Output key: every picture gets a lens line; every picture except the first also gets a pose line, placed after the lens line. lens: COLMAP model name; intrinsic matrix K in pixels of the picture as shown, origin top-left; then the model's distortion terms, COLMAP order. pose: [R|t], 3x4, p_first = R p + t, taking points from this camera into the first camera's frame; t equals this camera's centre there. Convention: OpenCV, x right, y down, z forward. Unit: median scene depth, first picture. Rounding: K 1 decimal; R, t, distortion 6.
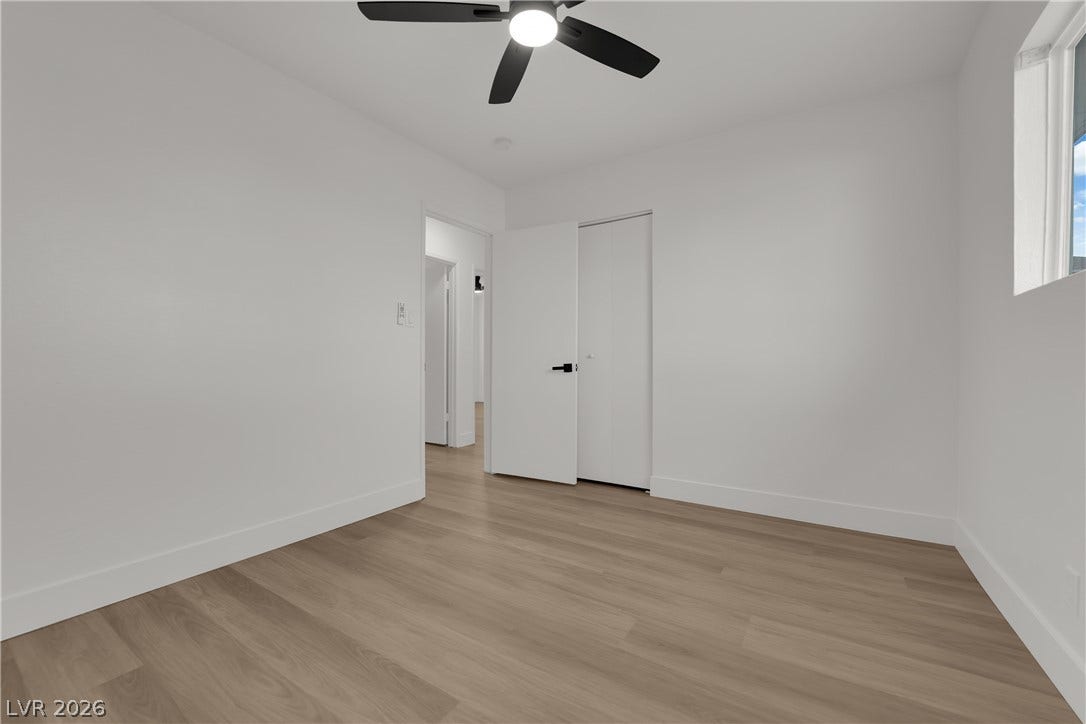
lens RADIAL K [[436.2, 0, 539.2], [0, 436.2, 363.1], [0, 0, 1]] dist [-0.017016, -0.000662]
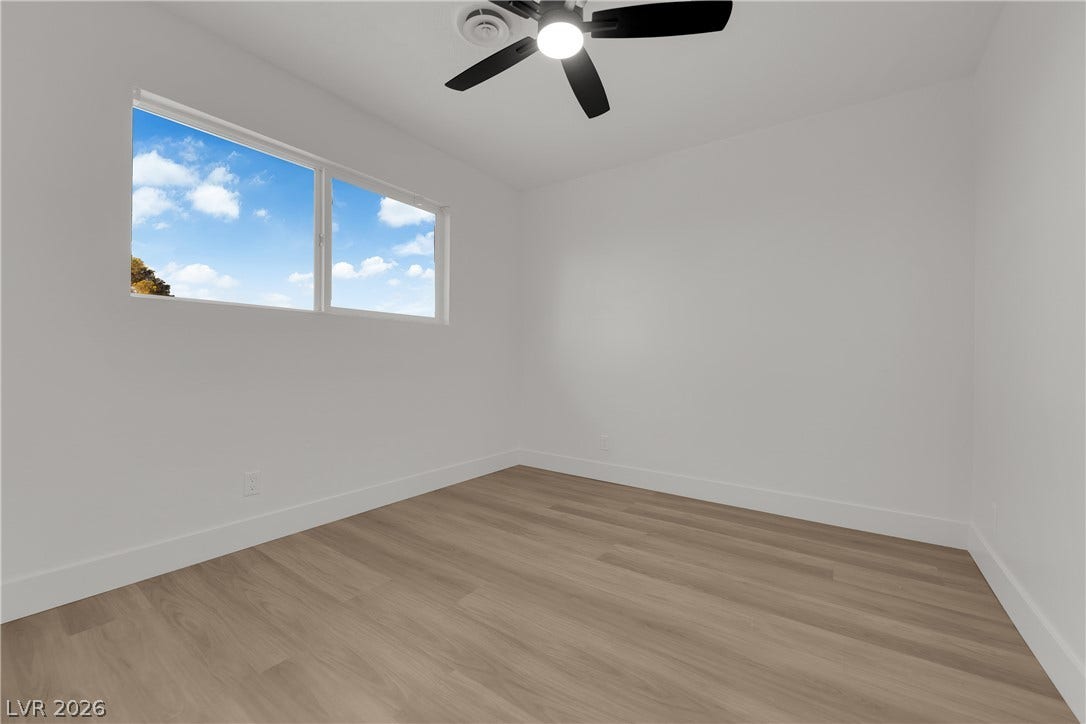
lens RADIAL K [[436.2, 0, 539.2], [0, 436.2, 363.1], [0, 0, 1]] dist [-0.017016, -0.000662]
pose [[-0.999588, -0.011130, 0.026470, 0.002555], [-0.010914, 0.999906, 0.008289, -0.001424], [-0.026560, 0.007996, -0.999615, 2.065543]]
